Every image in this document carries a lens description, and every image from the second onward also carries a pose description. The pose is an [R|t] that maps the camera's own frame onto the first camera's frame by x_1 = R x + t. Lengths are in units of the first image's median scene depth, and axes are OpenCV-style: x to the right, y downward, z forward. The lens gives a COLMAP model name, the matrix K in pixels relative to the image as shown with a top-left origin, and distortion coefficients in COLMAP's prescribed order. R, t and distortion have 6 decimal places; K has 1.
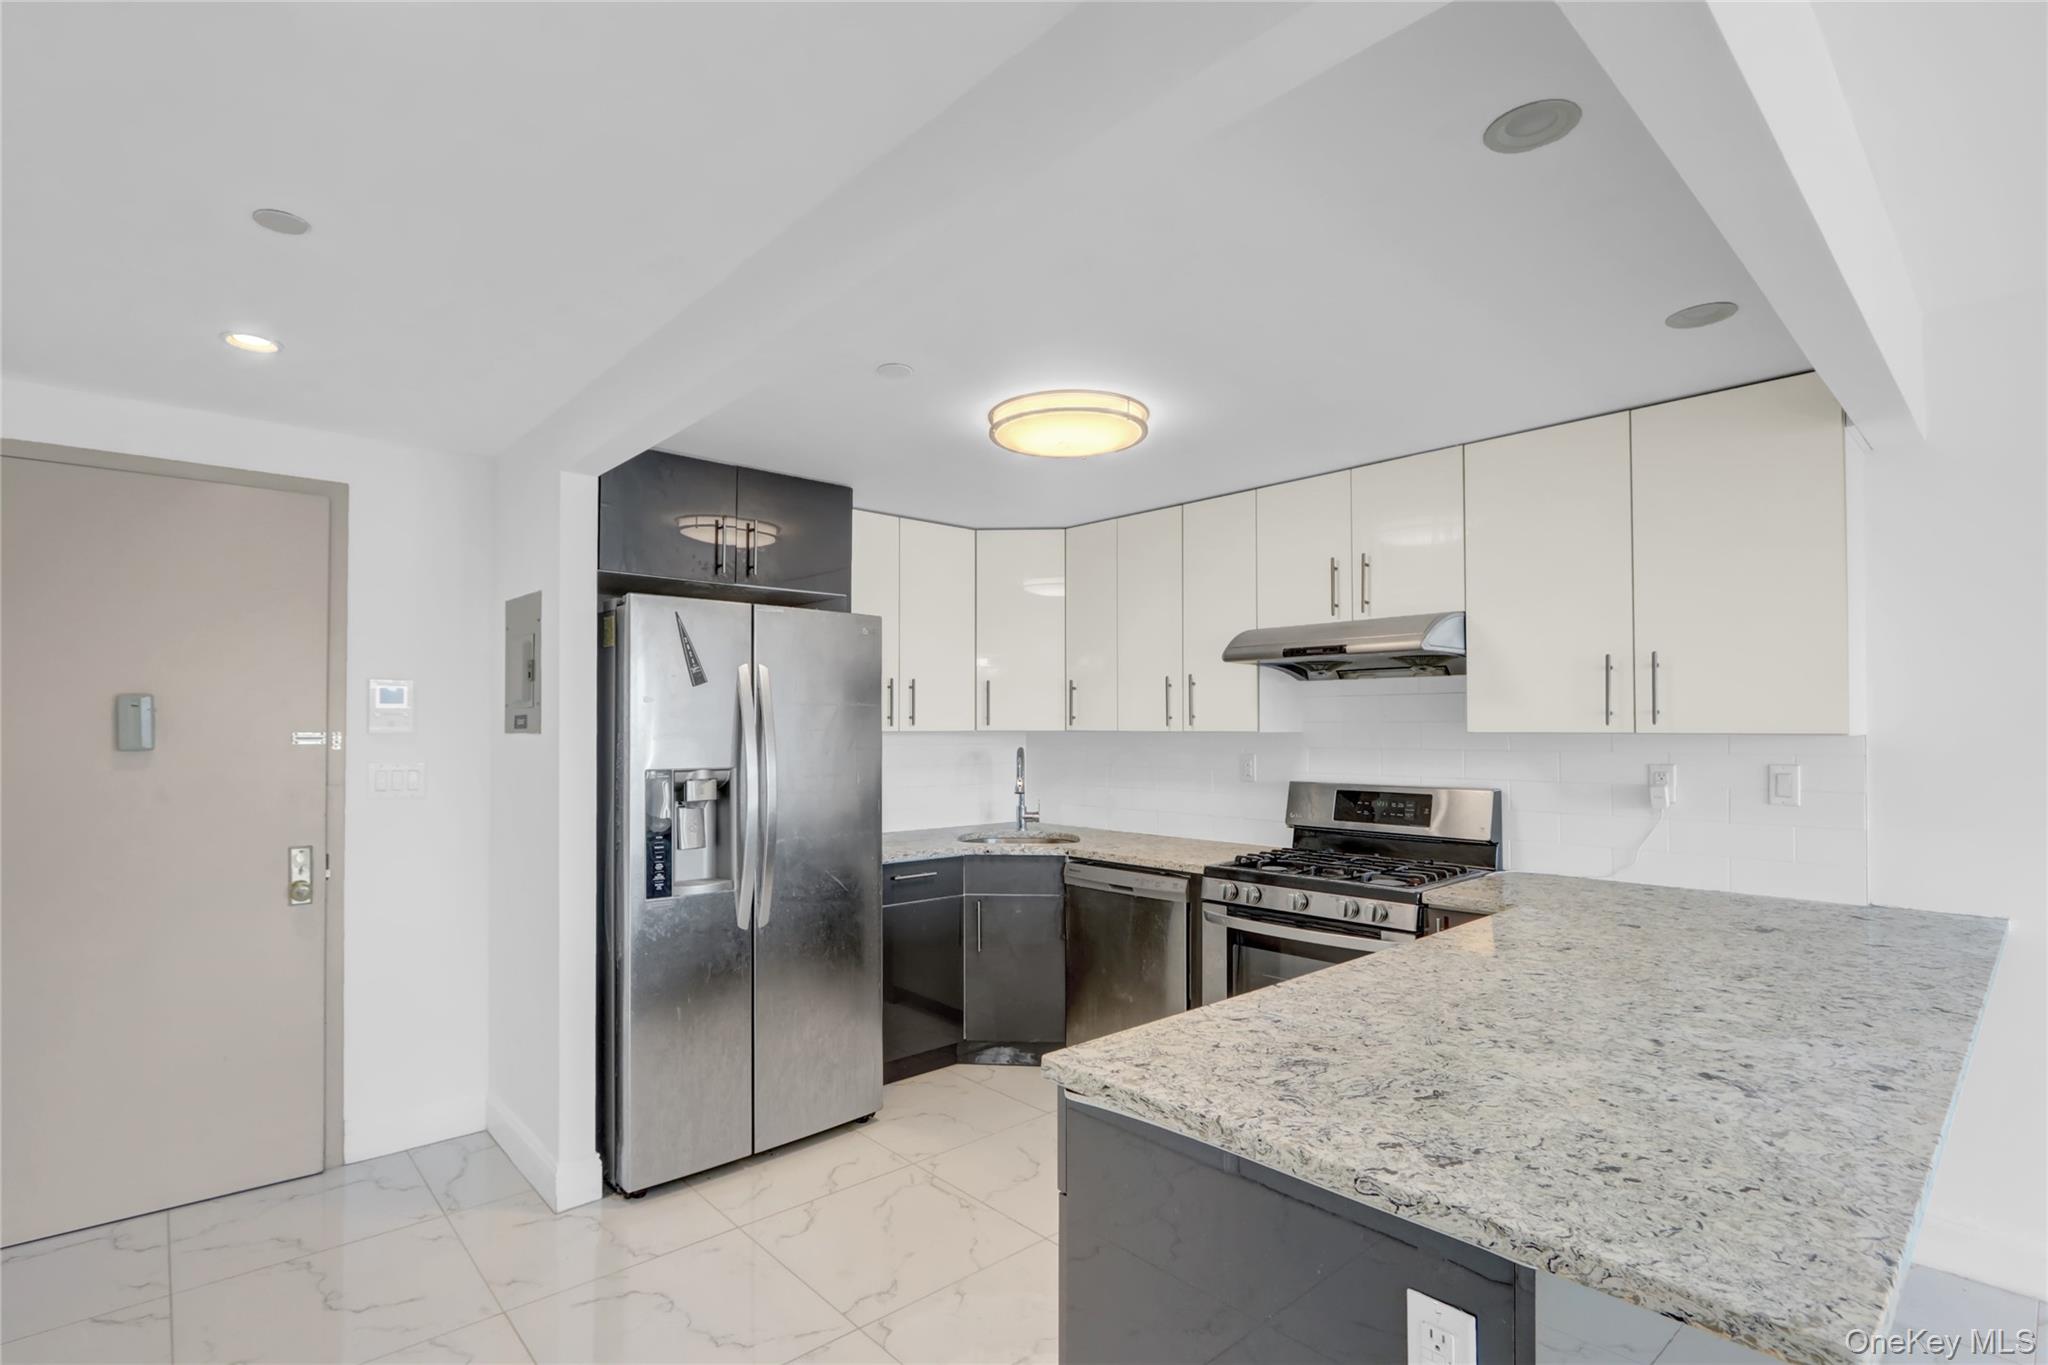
lens RADIAL K [[967.6, 0, 977.6], [0, 967.6, 719.5], [0, 0, 1]] dist [-0.003282, -0.000162]
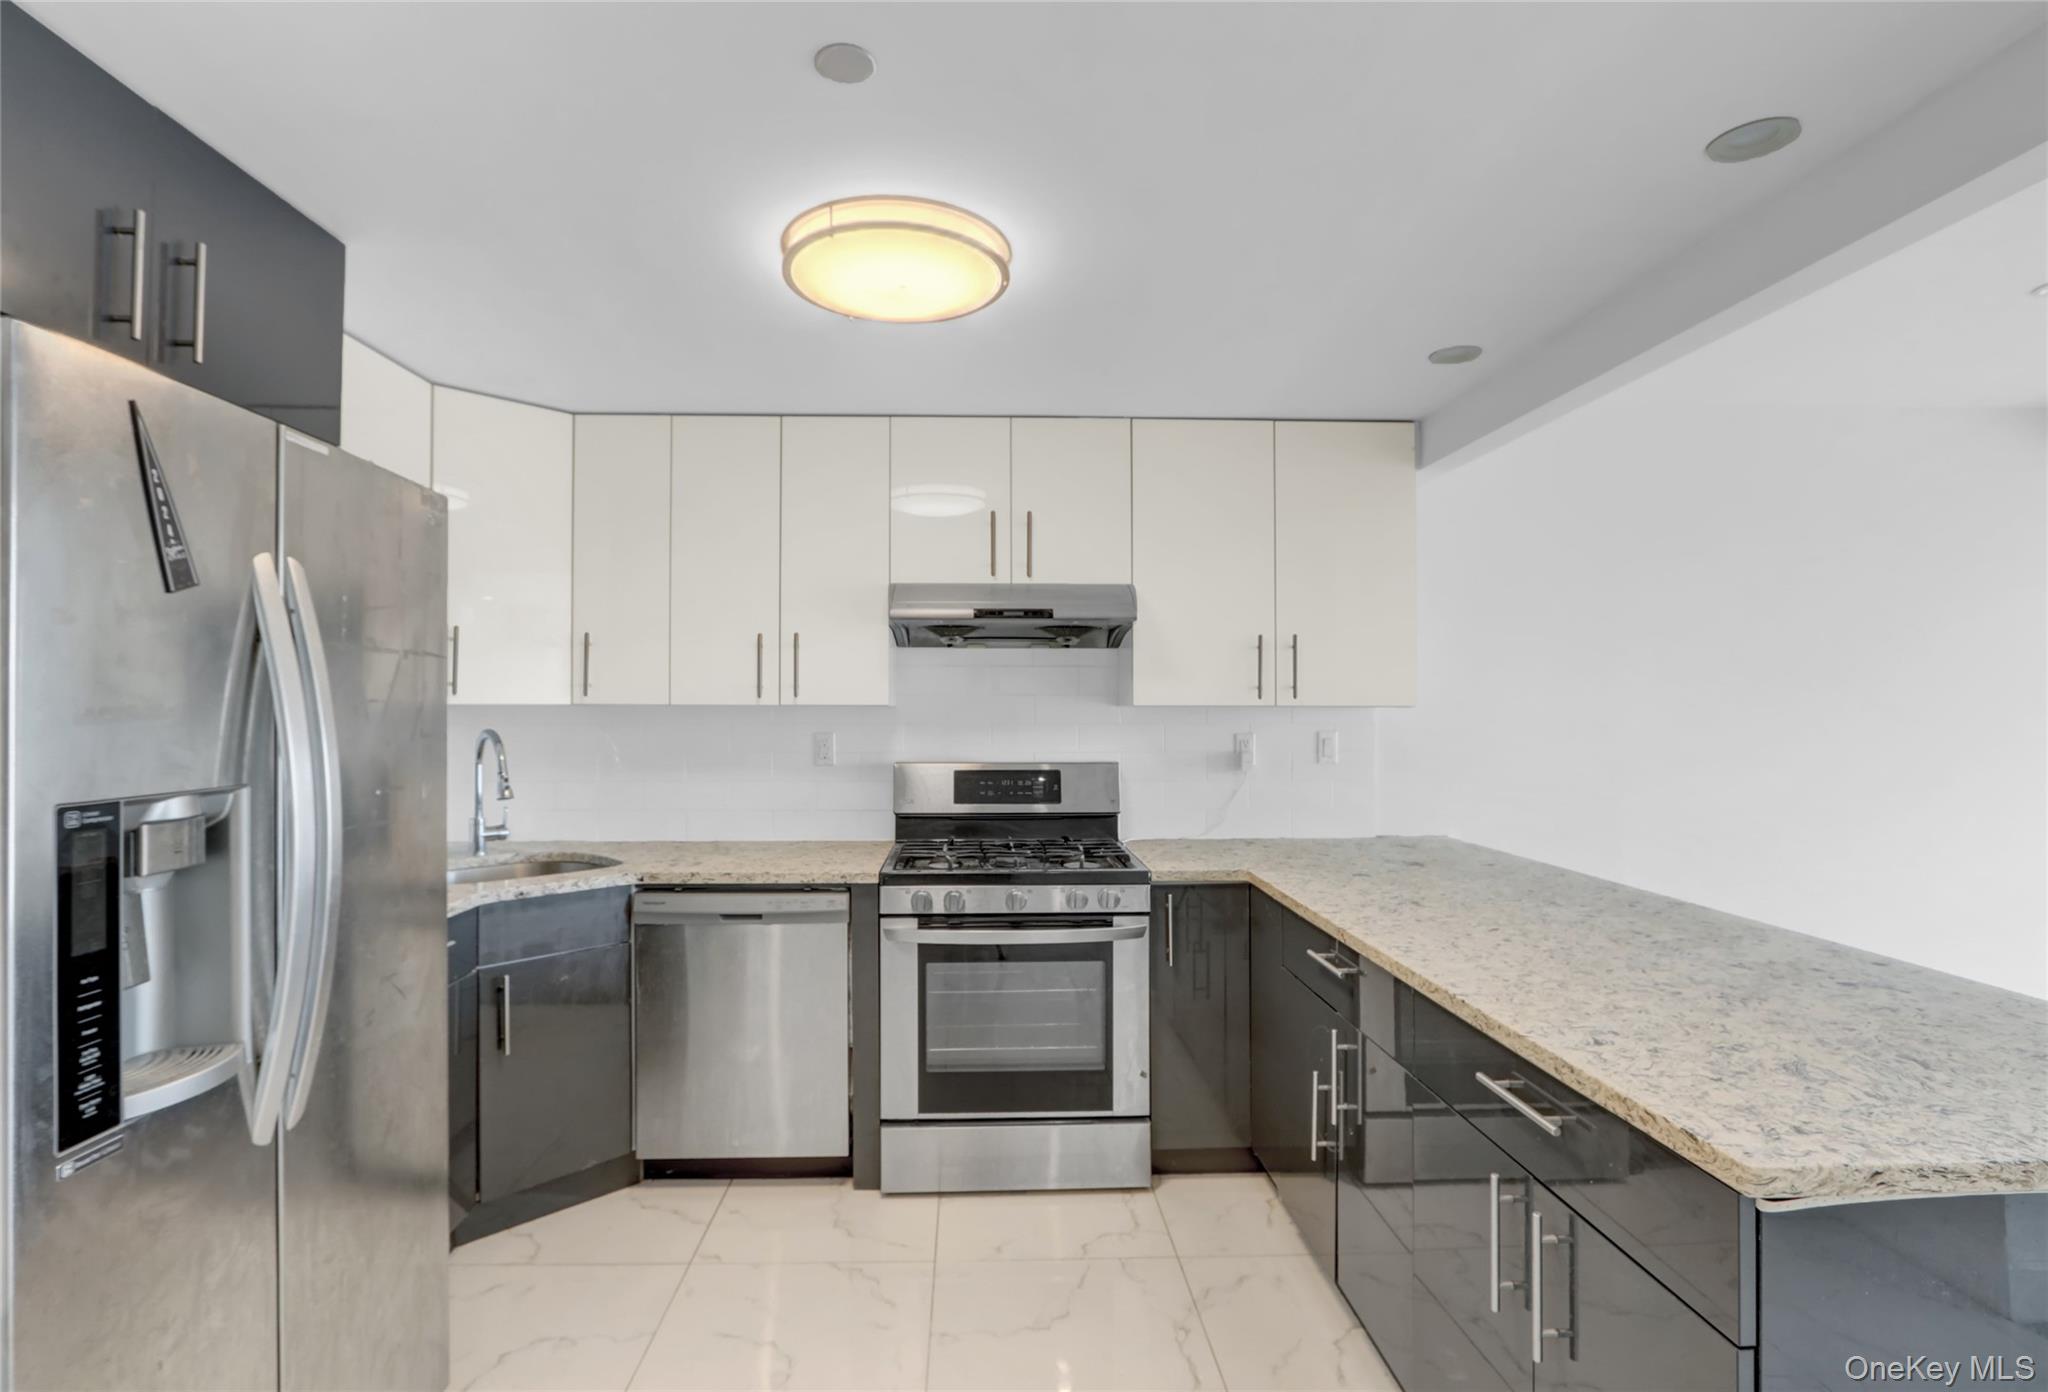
lens RADIAL K [[1000.0, 0, 1007.6], [0, 1000.0, 703.9], [0, 0, 1]] dist [-0.038087, 0.016256]
pose [[0.627187, 0.000647, 0.778868, -0.380541], [-0.010367, 0.999918, 0.007517, 0.004876], [-0.778799, -0.012789, 0.627143, 0.447015]]
